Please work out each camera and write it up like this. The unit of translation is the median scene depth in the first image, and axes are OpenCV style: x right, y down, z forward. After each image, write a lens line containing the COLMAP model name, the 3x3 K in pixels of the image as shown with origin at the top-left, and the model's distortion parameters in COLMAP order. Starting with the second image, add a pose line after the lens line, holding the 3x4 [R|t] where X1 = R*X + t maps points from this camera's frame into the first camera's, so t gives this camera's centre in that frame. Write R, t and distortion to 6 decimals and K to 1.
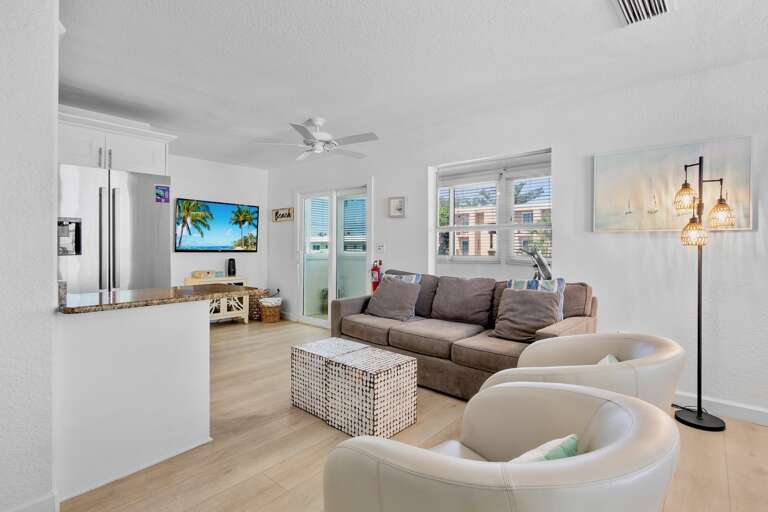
lens RADIAL K [[374.1, 0, 383.3], [0, 374.1, 251.9], [0, 0, 1]] dist [0.001674, 0.000201]
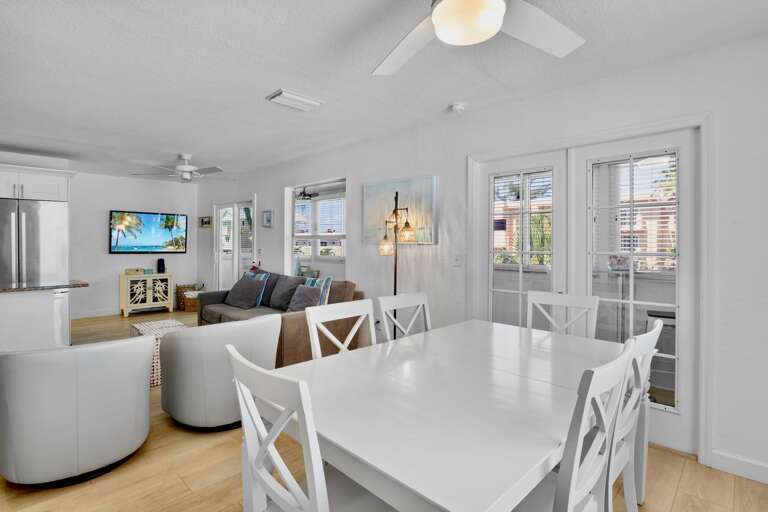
lens RADIAL K [[387.0, 0, 381.8], [0, 387.0, 248.8], [0, 0, 1]] dist [-0.002202, -0.000672]
pose [[0.997731, 0.003715, -0.067229, 0.424635], [-0.003533, 0.999990, 0.002836, -0.021259], [0.067239, -0.002592, 0.997734, -0.217726]]
